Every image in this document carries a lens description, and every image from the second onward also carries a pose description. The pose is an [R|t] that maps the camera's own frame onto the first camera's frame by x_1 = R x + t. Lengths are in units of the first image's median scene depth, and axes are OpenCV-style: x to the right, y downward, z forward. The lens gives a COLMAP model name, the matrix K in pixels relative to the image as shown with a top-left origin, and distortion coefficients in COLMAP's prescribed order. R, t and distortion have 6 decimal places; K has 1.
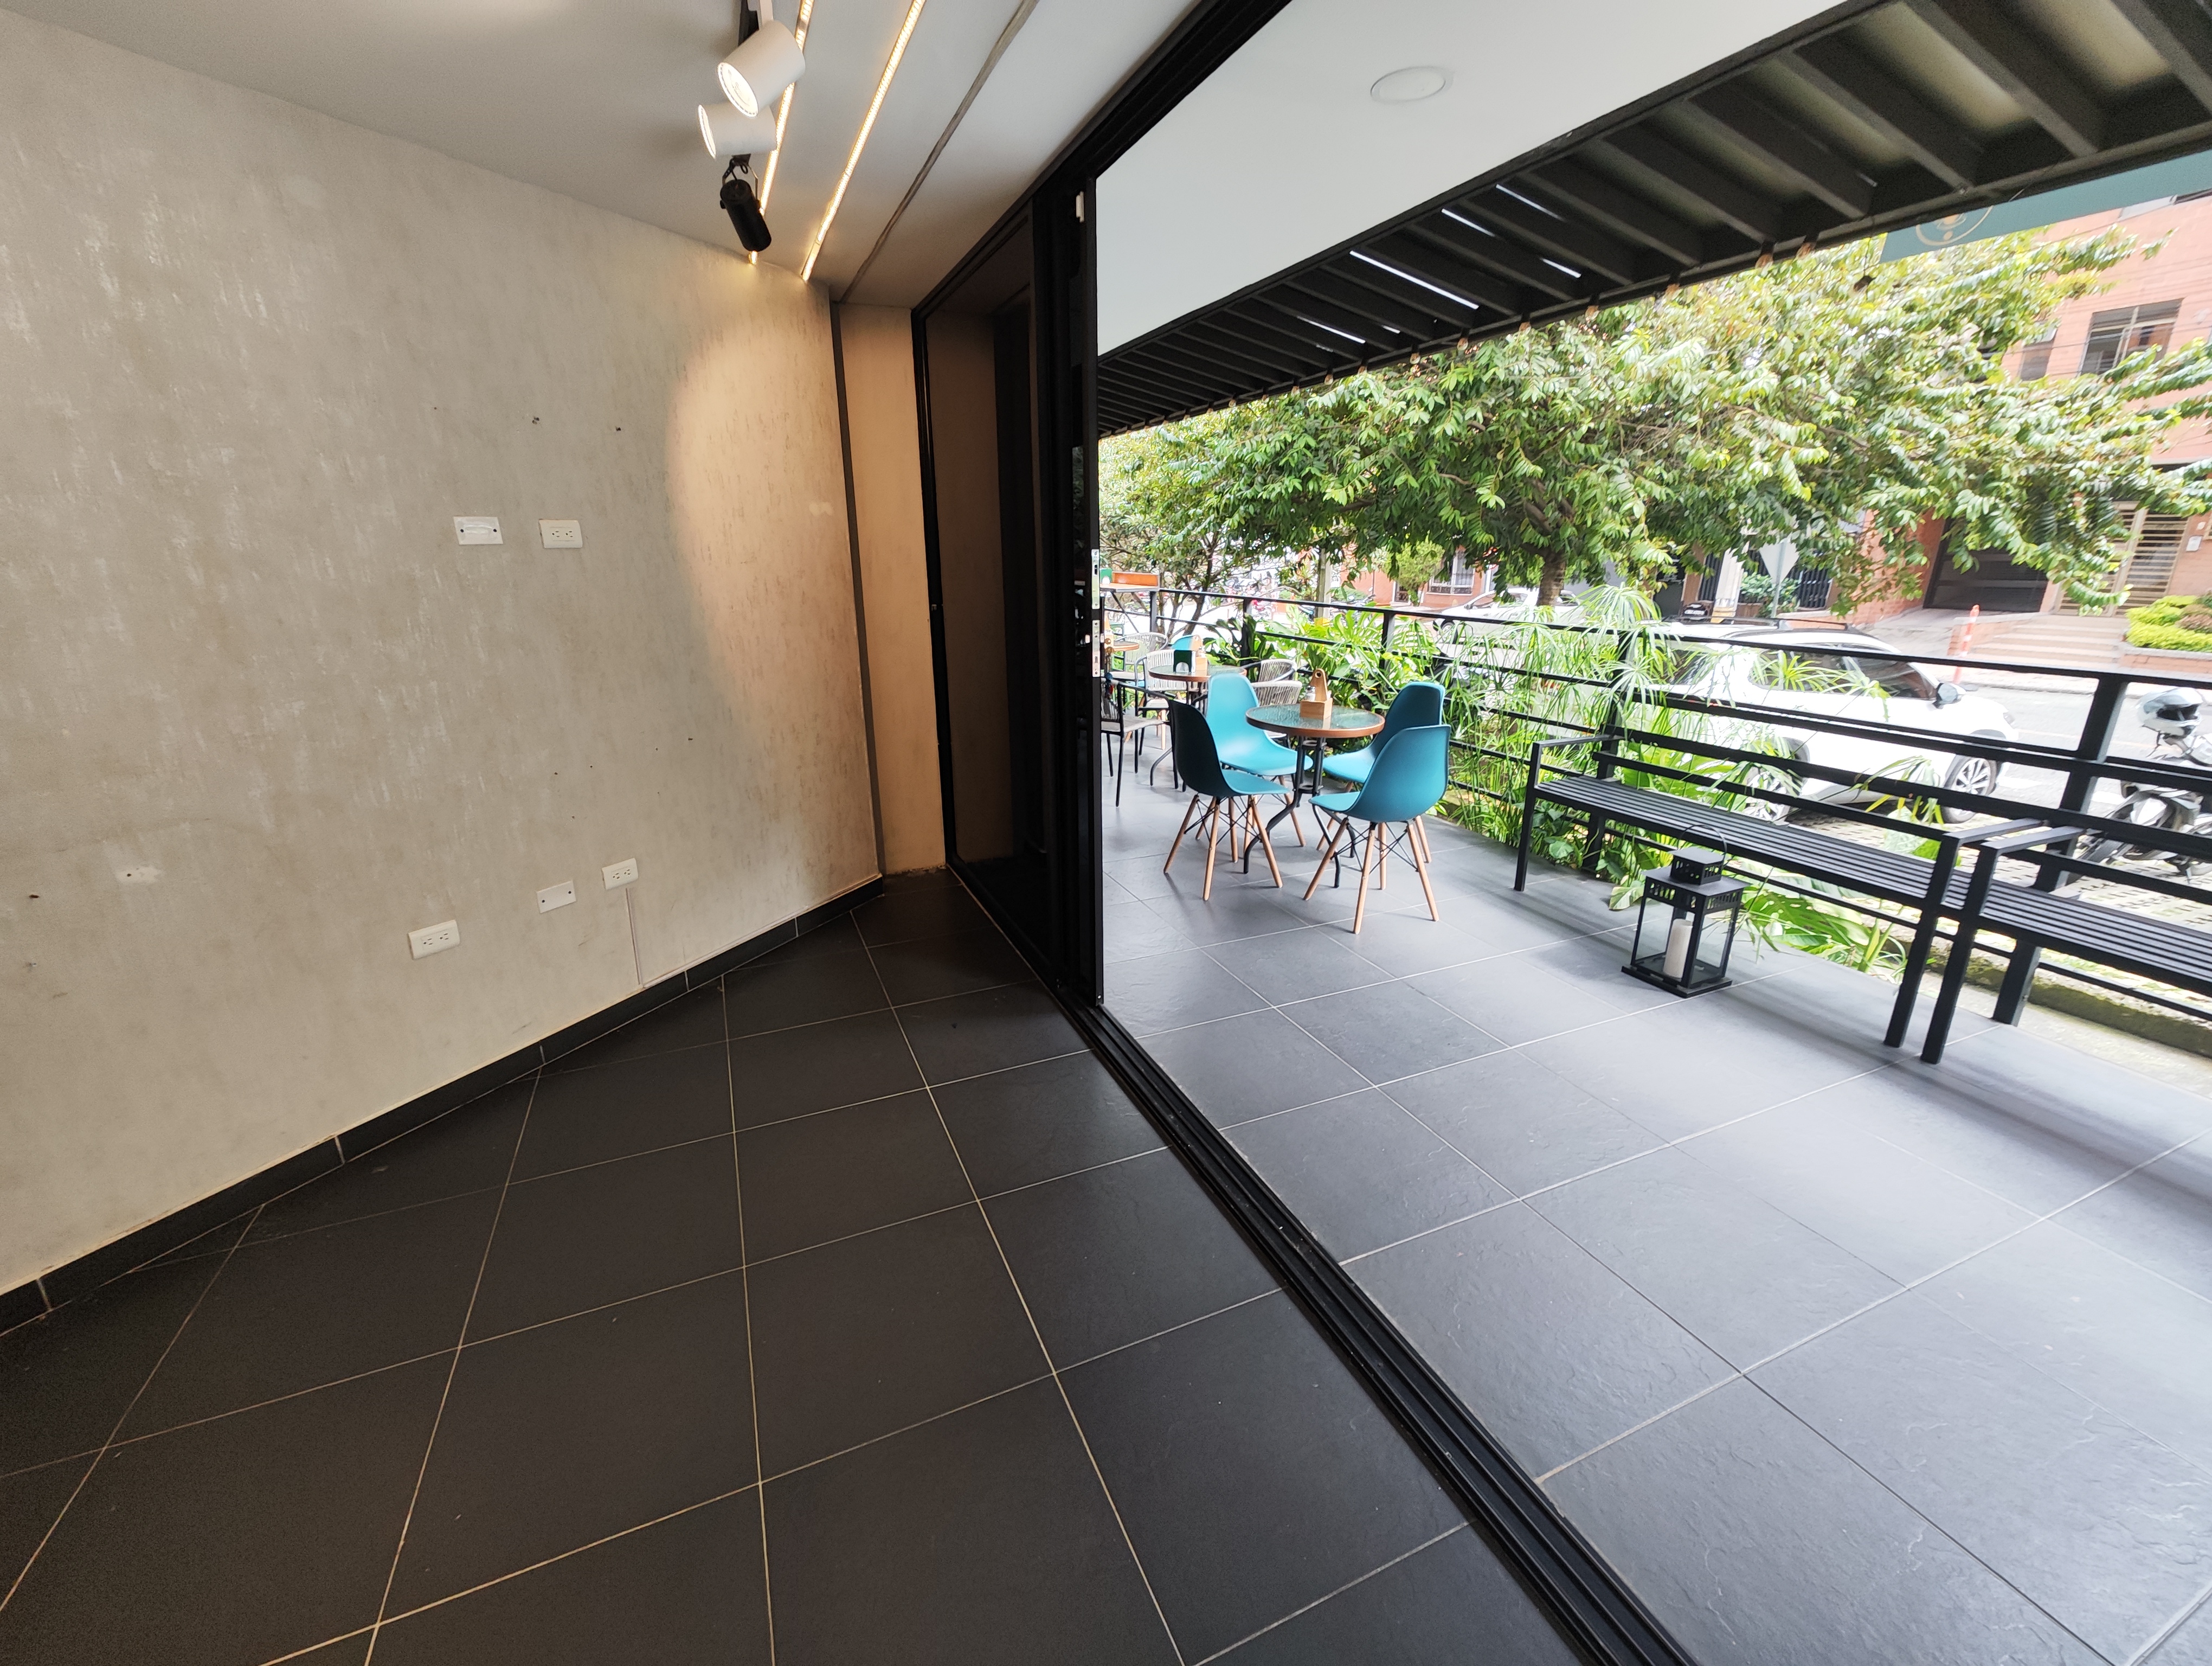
lens RADIAL K [[918.2, 0, 1102.0], [0, 918.2, 832.3], [0, 0, 1]] dist [-0.006785, 0.004550]
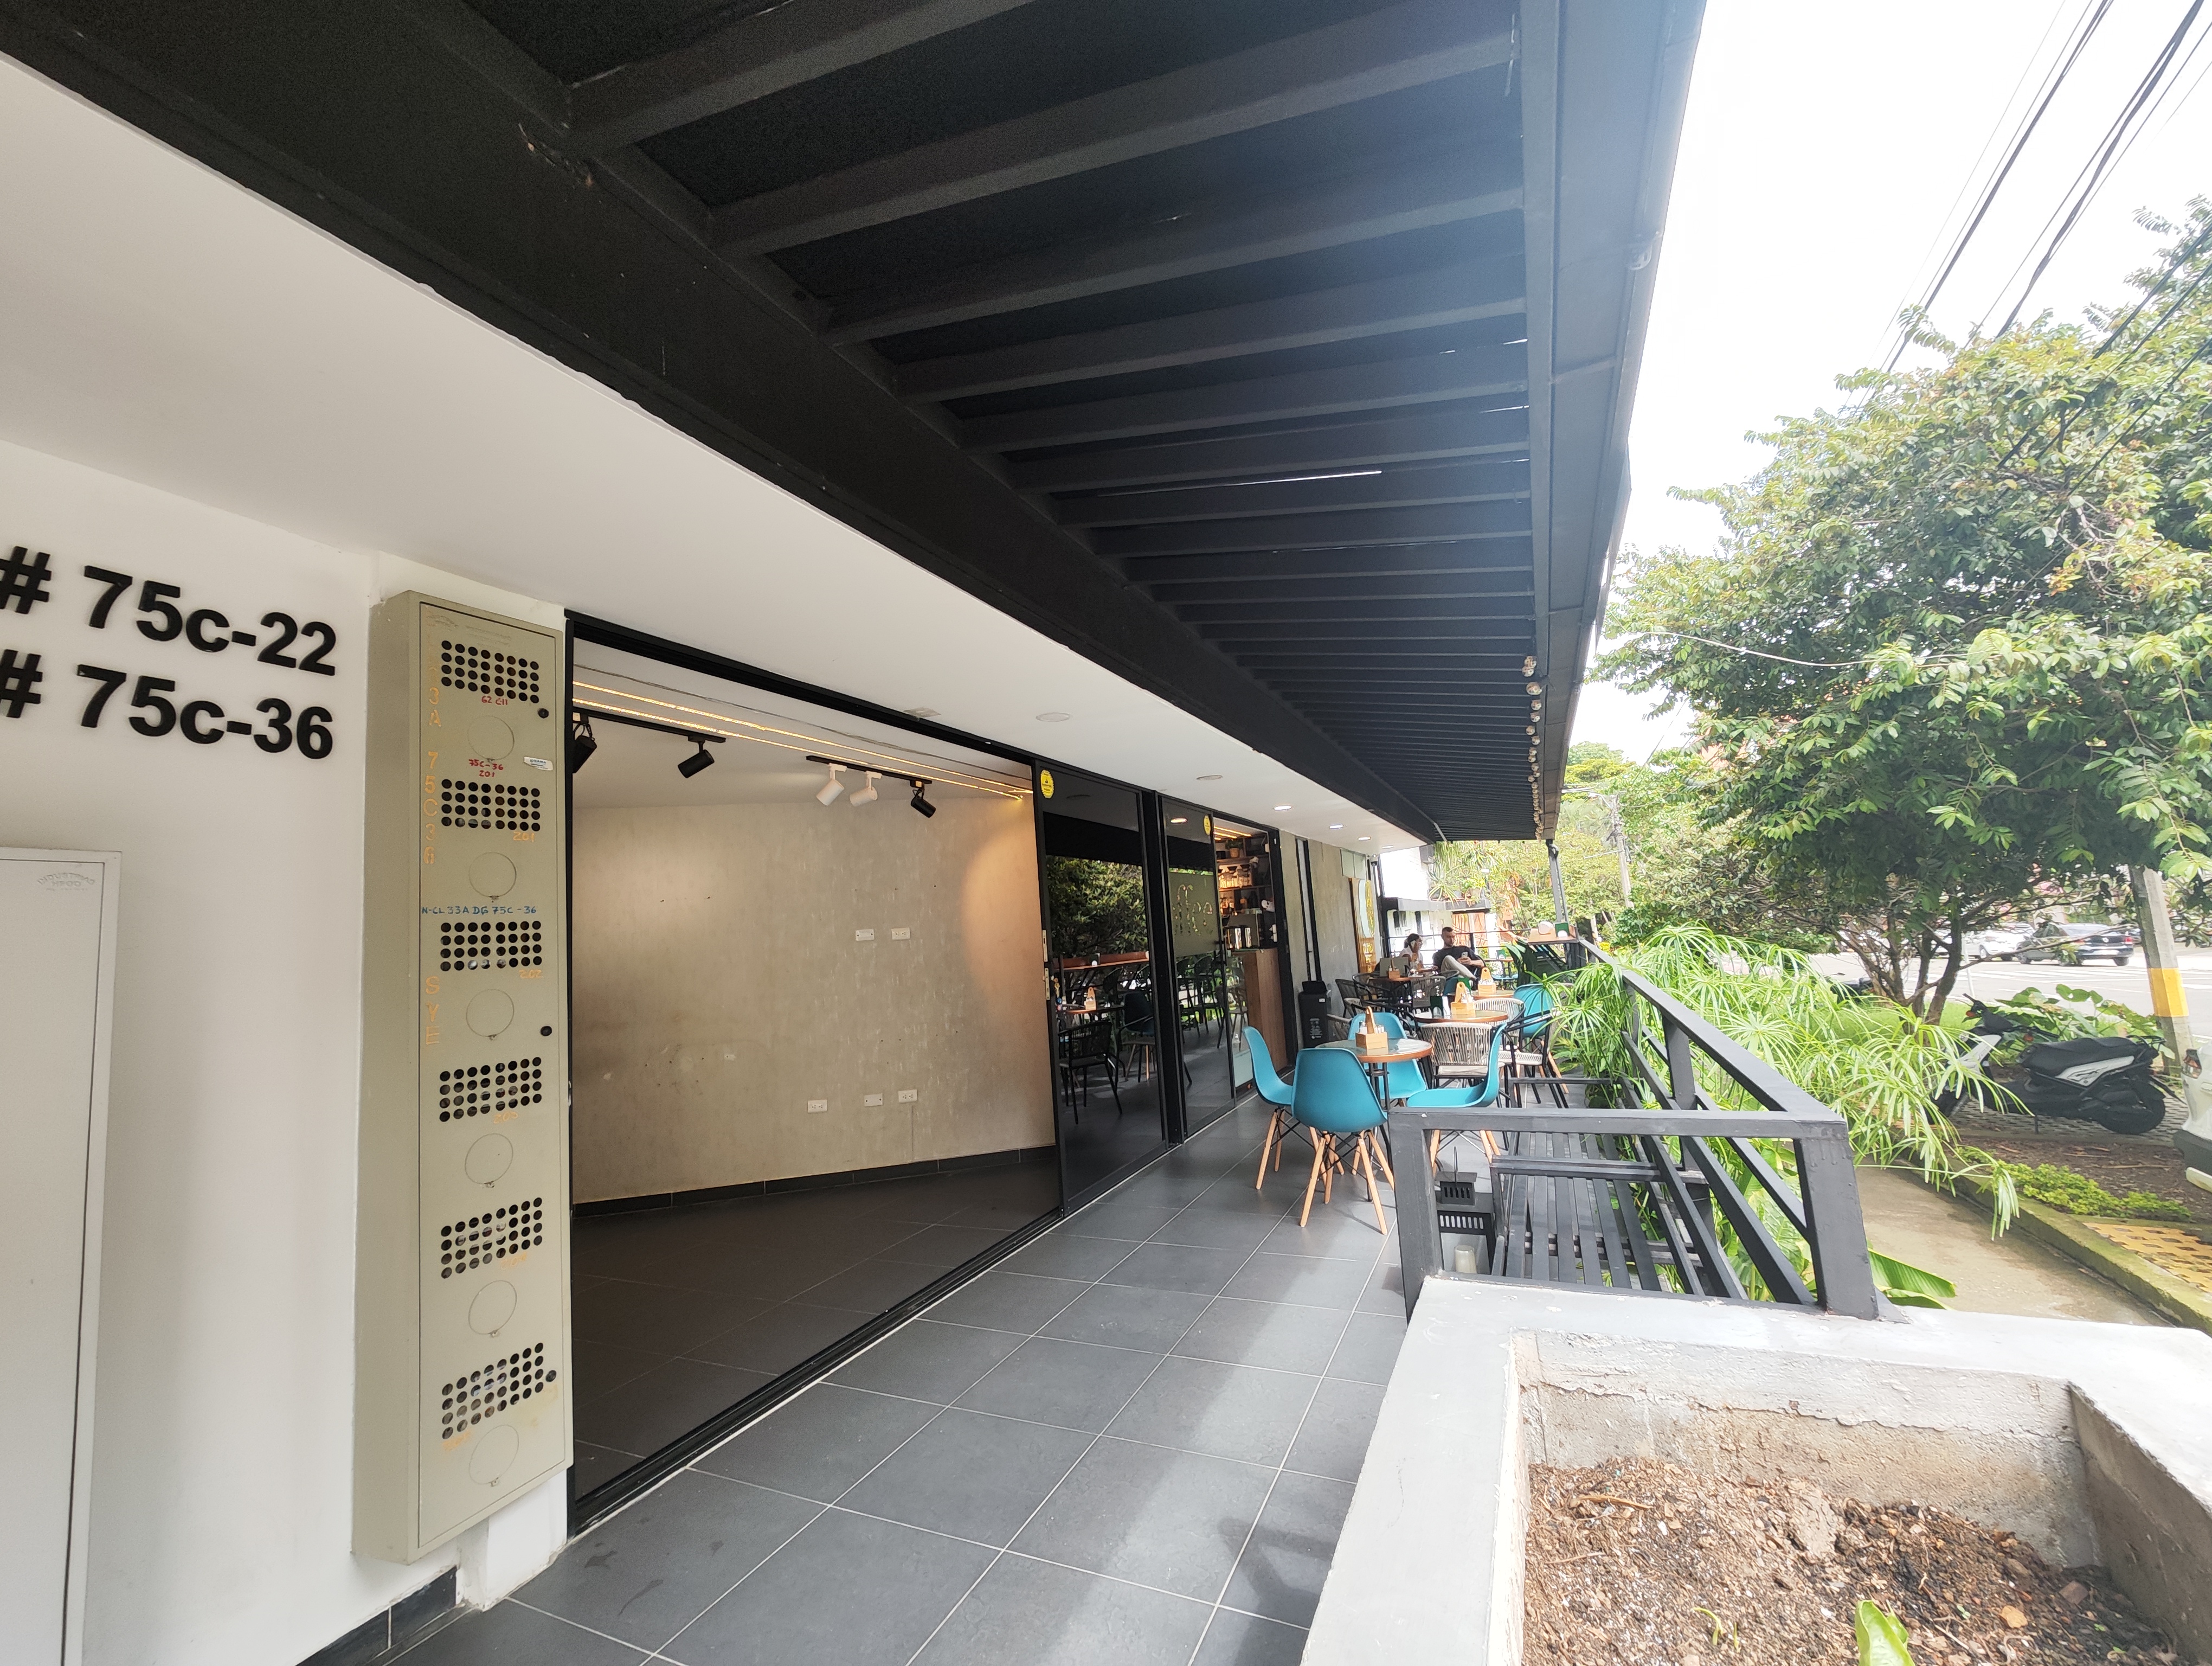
lens RADIAL K [[918.2, 0, 1096.7], [0, 918.2, 831.6], [0, 0, 1]] dist [-0.006785, 0.004550]
pose [[0.655124, -0.125783, -0.744978, 1.381820], [-0.166017, 0.937978, -0.304362, 0.047077], [0.737056, 0.323074, 0.593609, -0.071843]]
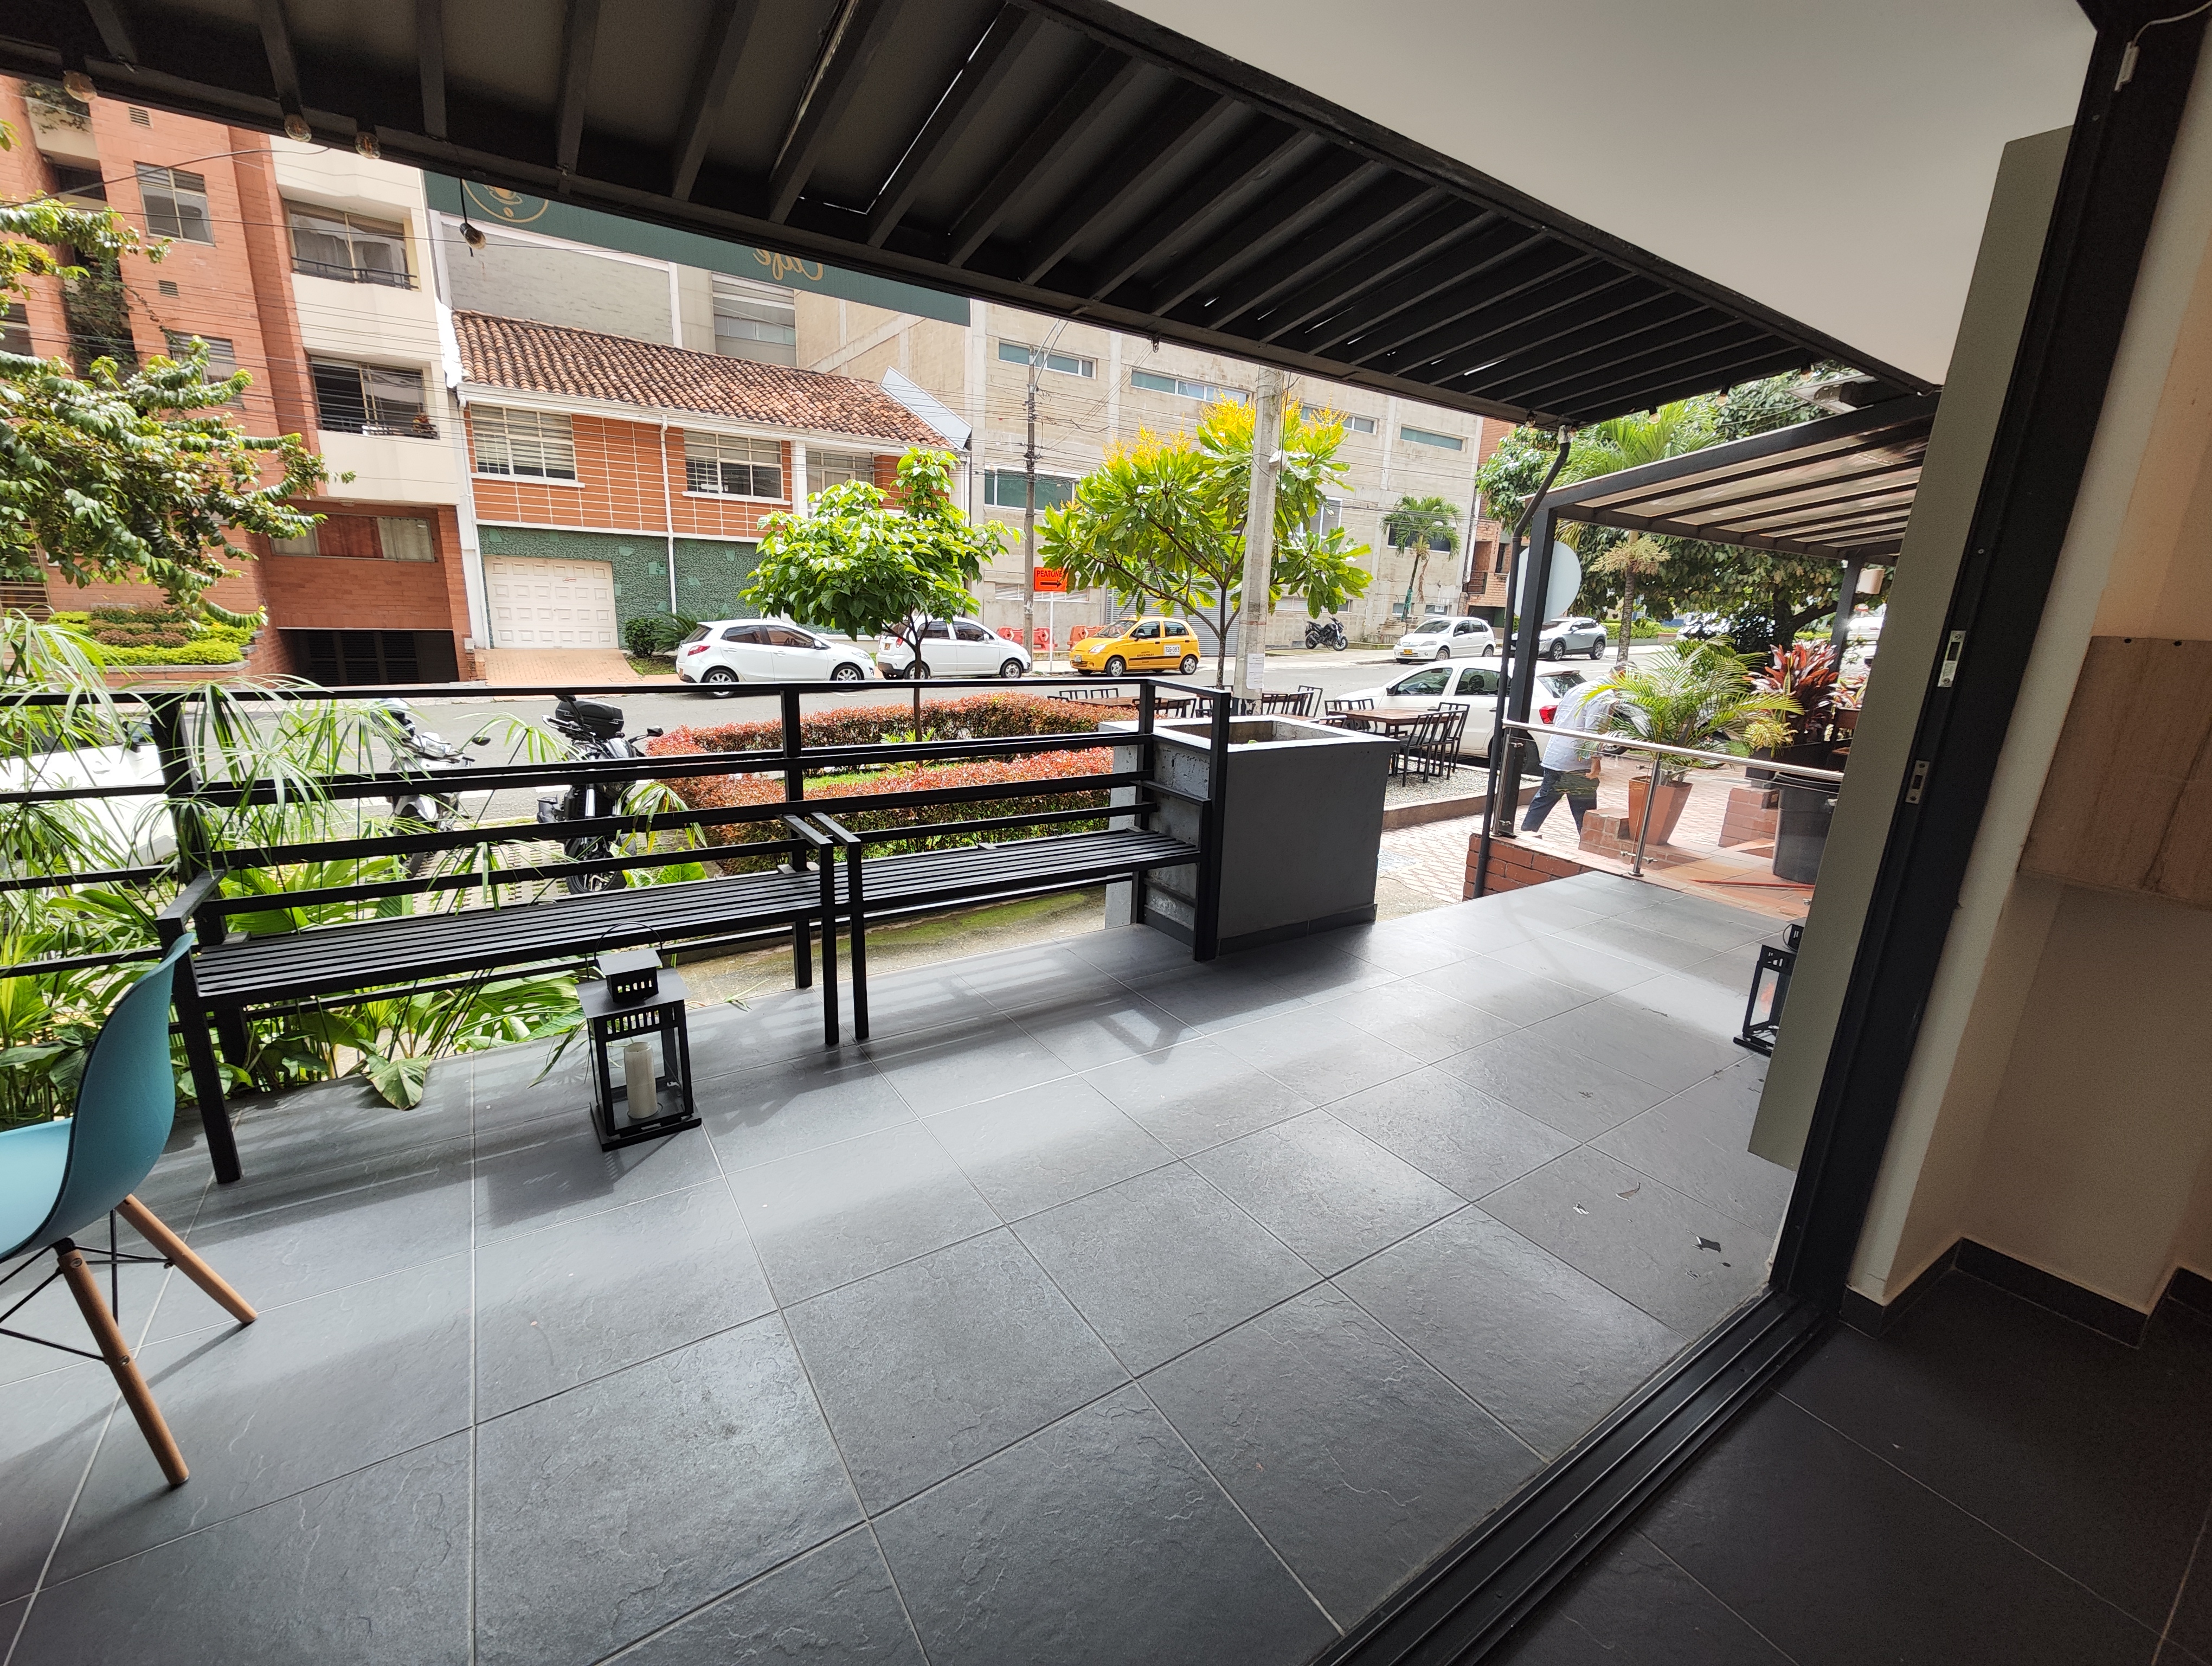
lens RADIAL K [[918.2, 0, 1102.3], [0, 918.2, 830.0], [0, 0, 1]] dist [-0.006785, 0.004550]
pose [[-0.177674, -0.240703, 0.954198, -0.148029], [0.257071, 0.924605, 0.281105, -0.218078], [-0.949919, 0.295242, -0.102400, 0.757379]]
